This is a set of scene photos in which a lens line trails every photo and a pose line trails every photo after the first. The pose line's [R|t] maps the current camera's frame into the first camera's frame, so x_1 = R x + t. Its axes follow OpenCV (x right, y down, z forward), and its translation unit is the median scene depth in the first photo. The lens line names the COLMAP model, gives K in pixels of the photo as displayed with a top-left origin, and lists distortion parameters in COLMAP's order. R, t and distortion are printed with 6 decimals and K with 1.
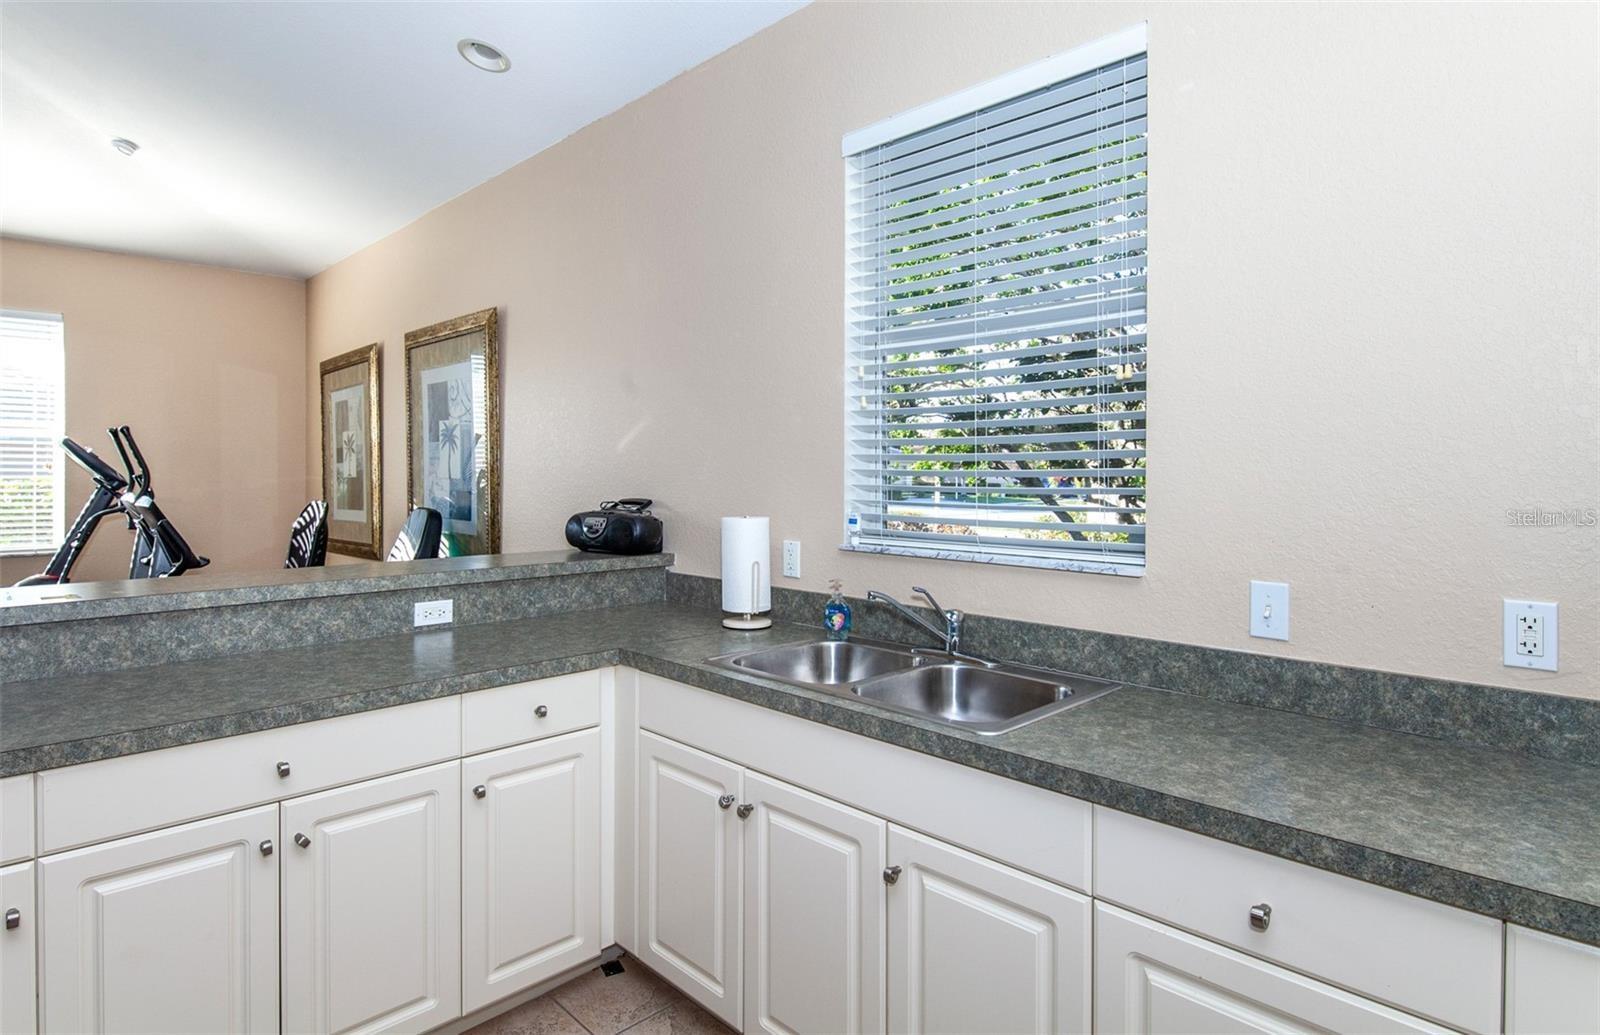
lens RADIAL K [[879.4, 0, 796.7], [0, 879.4, 473.1], [0, 0, 1]] dist [-0.030212, -0.000296]
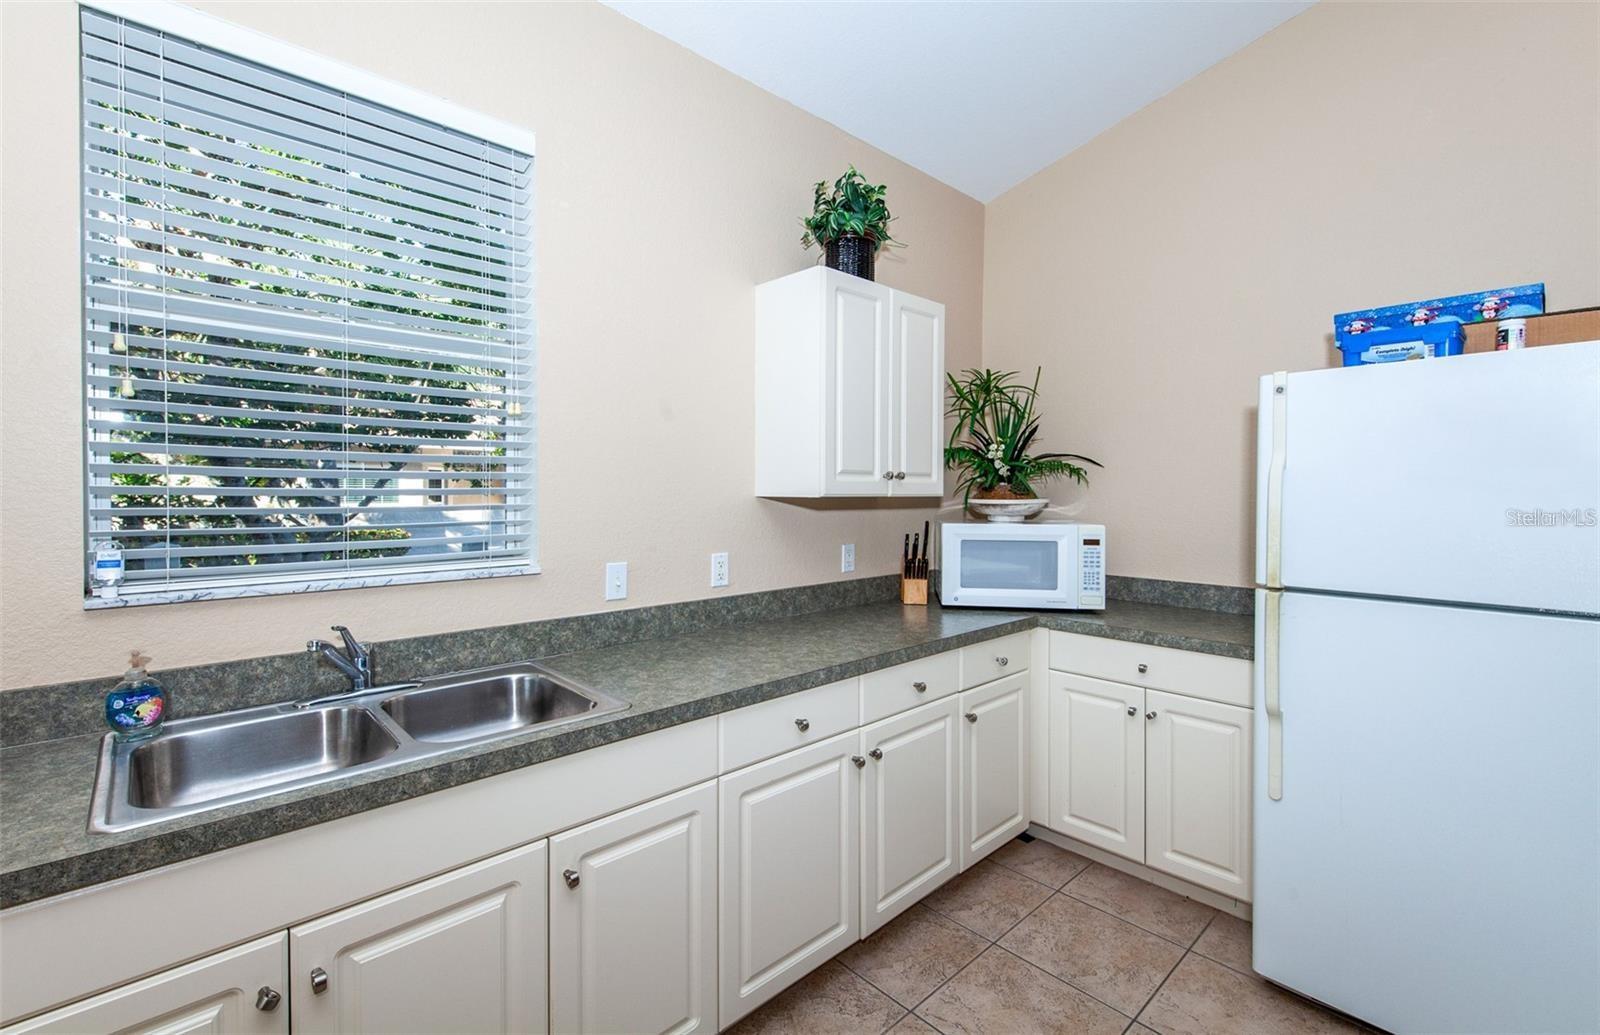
lens RADIAL K [[744.2, 0, 727.6], [0, 744.2, 487.0], [0, 0, 1]] dist [-0.001999, -0.000658]
pose [[0.002921, 0.003237, 0.999990, -0.619343], [0.001587, 0.999993, -0.003242, -0.001330], [-0.999994, 0.001596, 0.002916, 0.656376]]
